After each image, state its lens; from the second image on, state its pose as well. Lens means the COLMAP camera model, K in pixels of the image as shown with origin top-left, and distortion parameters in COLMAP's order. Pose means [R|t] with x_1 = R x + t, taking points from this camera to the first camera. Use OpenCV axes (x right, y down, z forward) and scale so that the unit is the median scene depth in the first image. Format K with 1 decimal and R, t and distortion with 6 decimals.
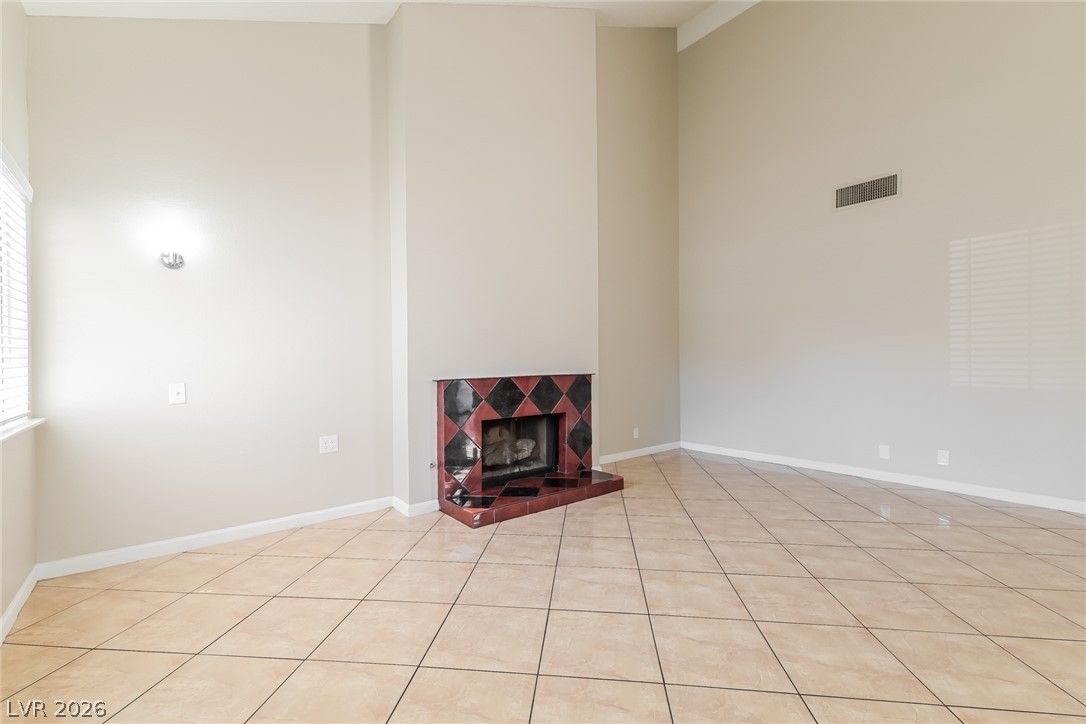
lens RADIAL K [[468.7, 0, 543.0], [0, 468.7, 362.0], [0, 0, 1]] dist [0.007939, 0.000040]
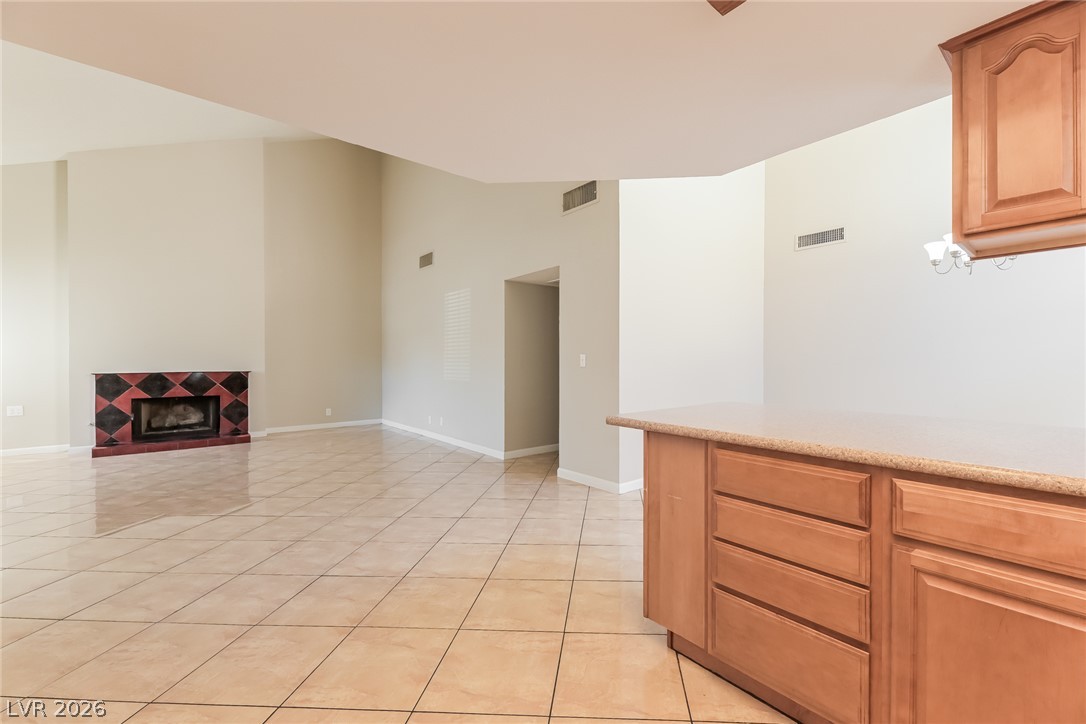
lens RADIAL K [[437.5, 0, 573.8], [0, 437.5, 364.7], [0, 0, 1]] dist [0.000202, -0.000235]
pose [[0.998210, 0.008394, 0.059217, 1.196742], [-0.008621, 0.999956, 0.003571, -0.013304], [-0.059185, -0.004075, 0.998239, -0.574997]]
